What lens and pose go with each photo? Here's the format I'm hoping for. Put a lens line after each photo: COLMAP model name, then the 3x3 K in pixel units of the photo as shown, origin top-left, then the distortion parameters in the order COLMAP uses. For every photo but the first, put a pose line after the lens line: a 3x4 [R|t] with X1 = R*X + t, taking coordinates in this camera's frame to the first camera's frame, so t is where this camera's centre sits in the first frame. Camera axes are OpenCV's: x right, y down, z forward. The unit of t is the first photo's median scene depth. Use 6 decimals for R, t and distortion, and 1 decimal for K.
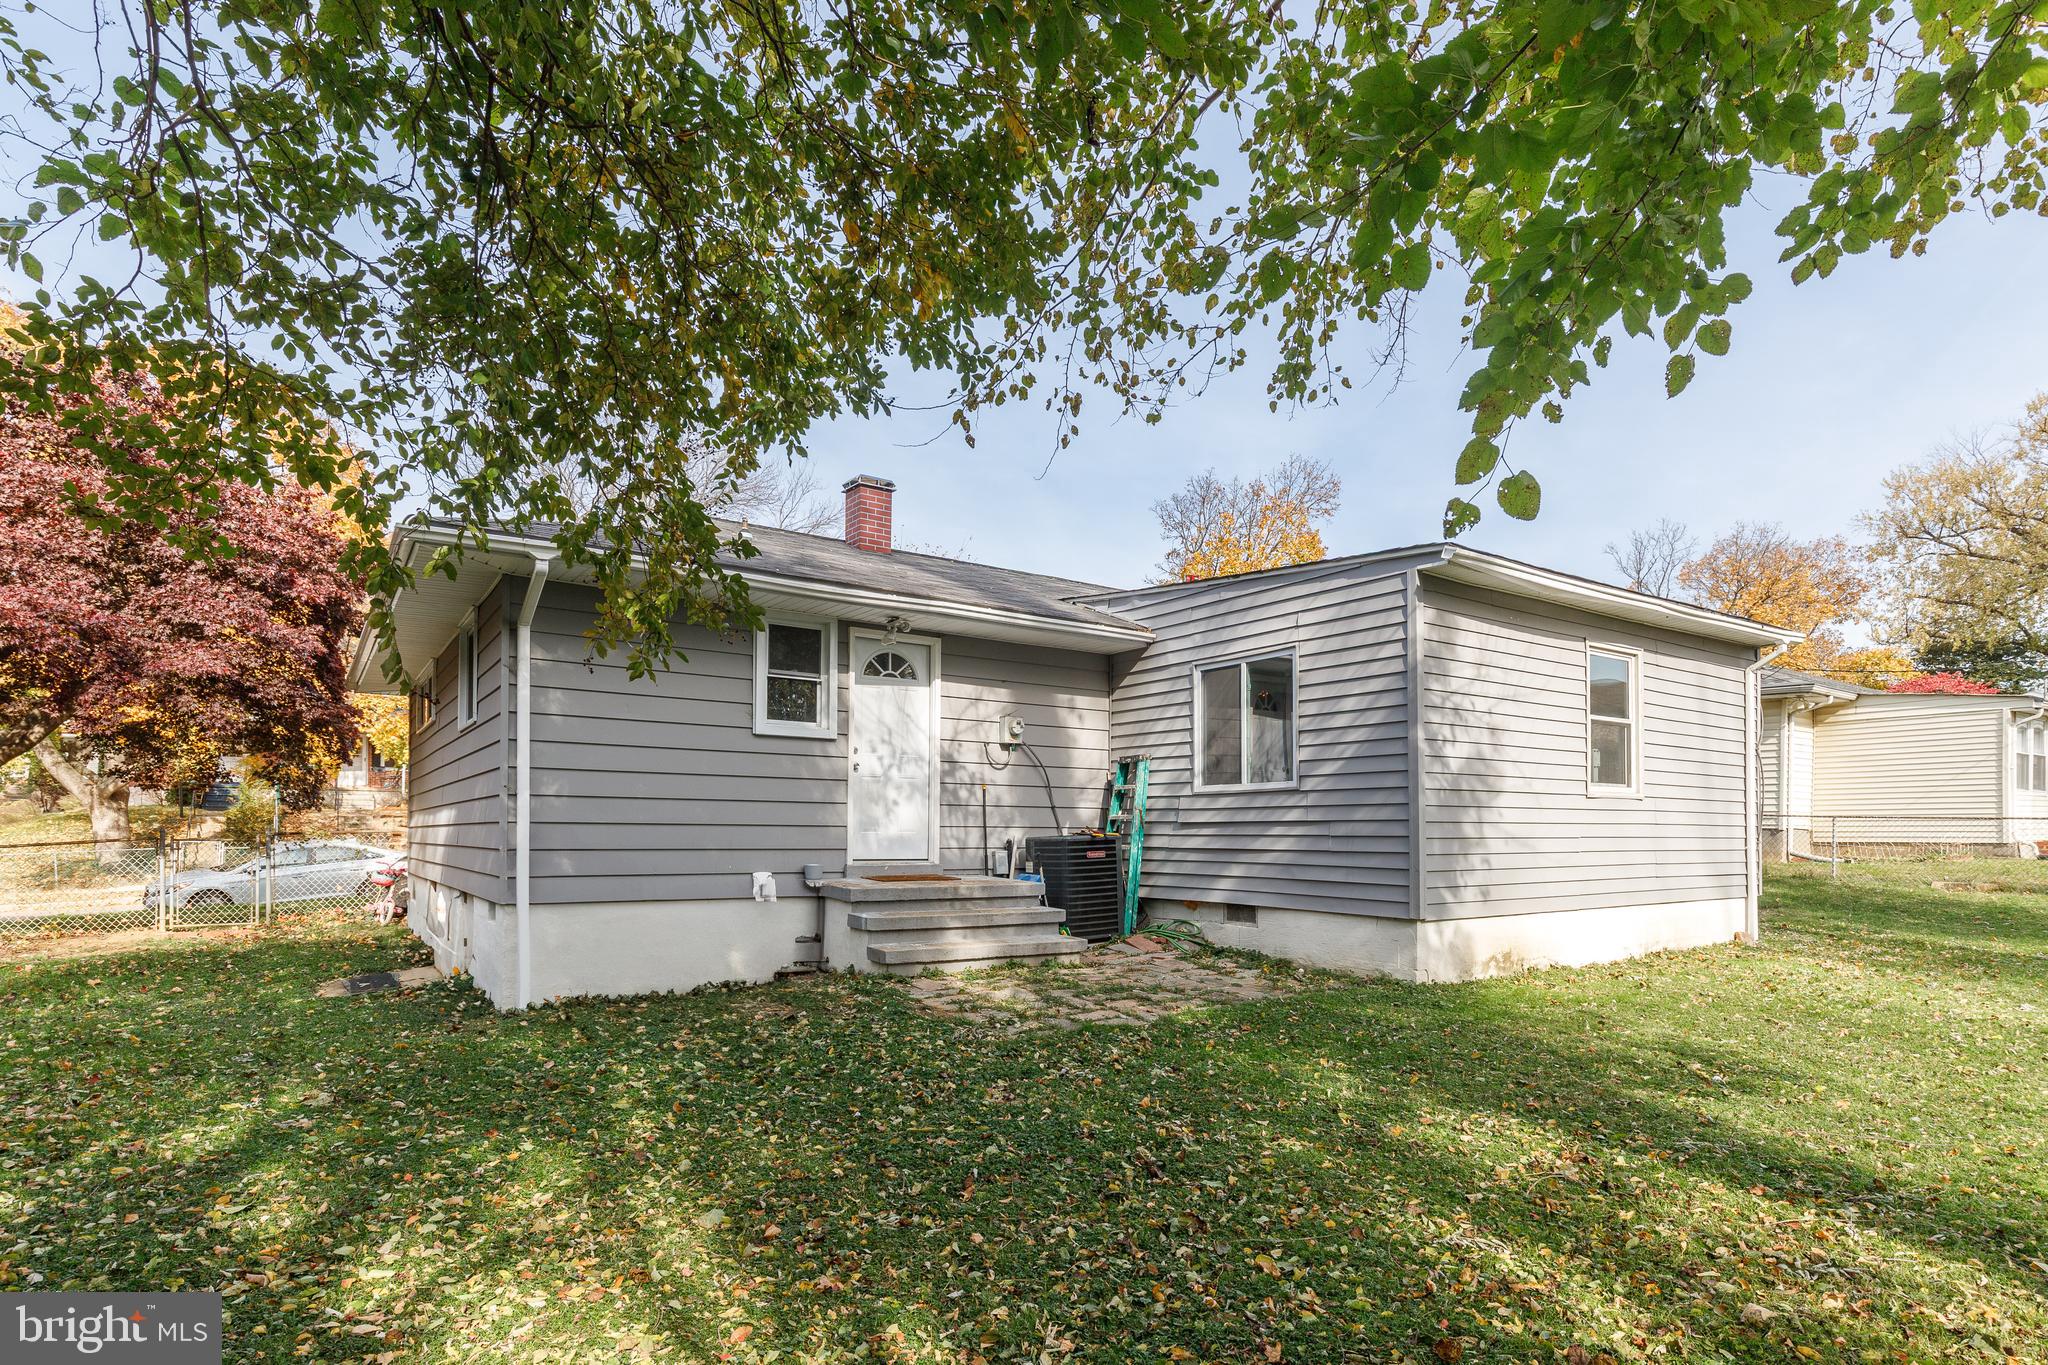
lens RADIAL K [[1082.7, 0, 1027.7], [0, 1082.7, 787.8], [0, 0, 1]] dist [0.000449, 0.000050]
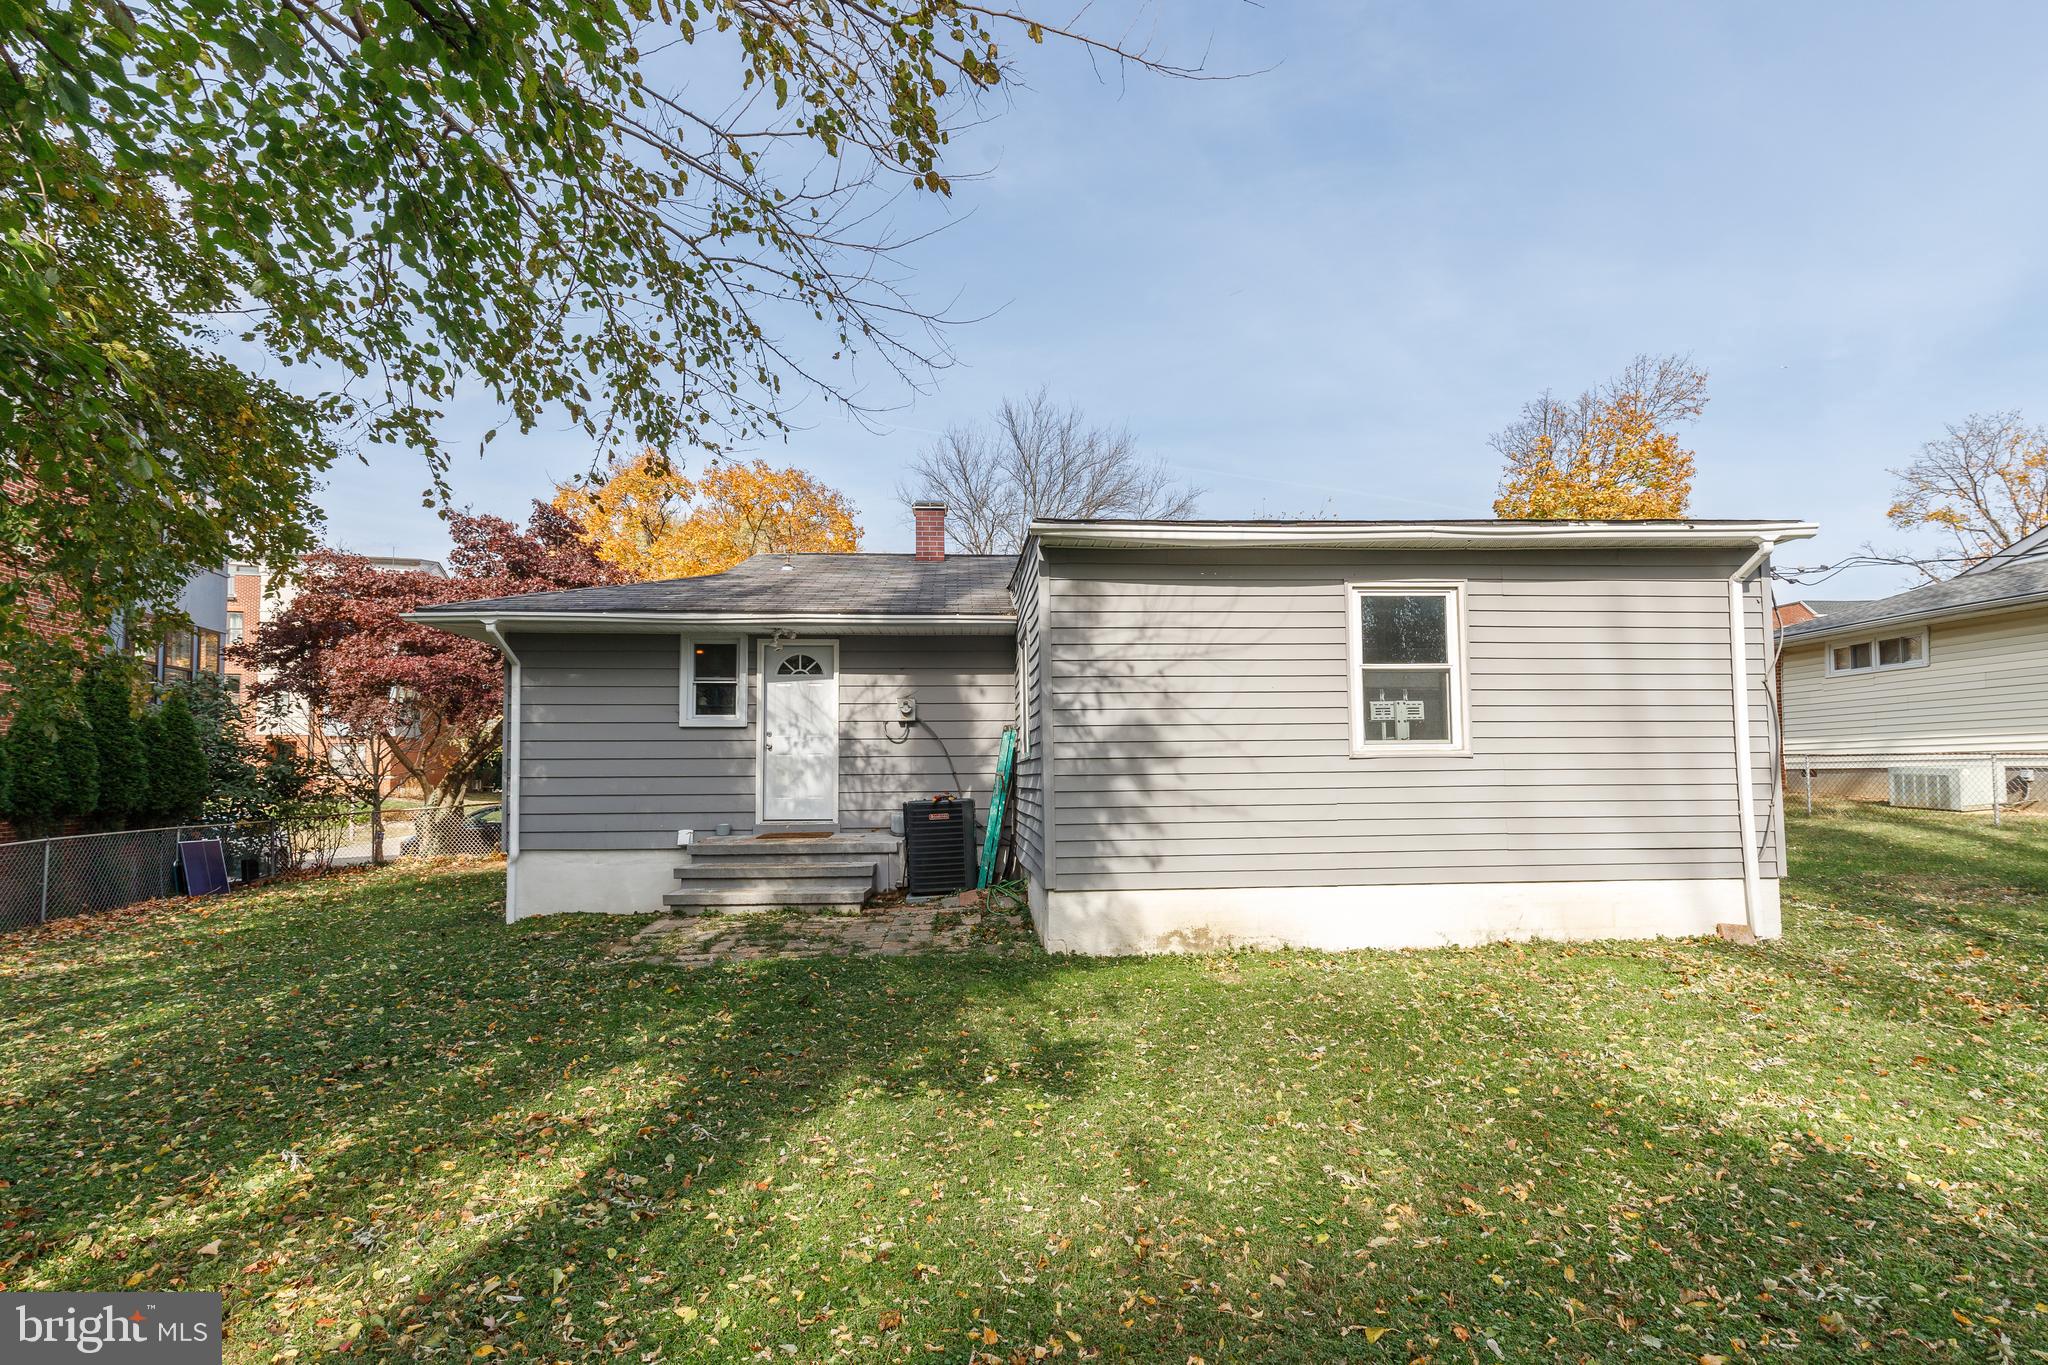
lens RADIAL K [[951.0, 0, 1008.0], [0, 951.0, 683.3], [0, 0, 1]] dist [-0.001928, -0.000257]
pose [[0.855134, -0.064541, -0.514374, 0.676090], [0.036096, 0.997224, -0.065119, -0.011072], [0.517149, 0.037119, 0.855090, 0.183997]]
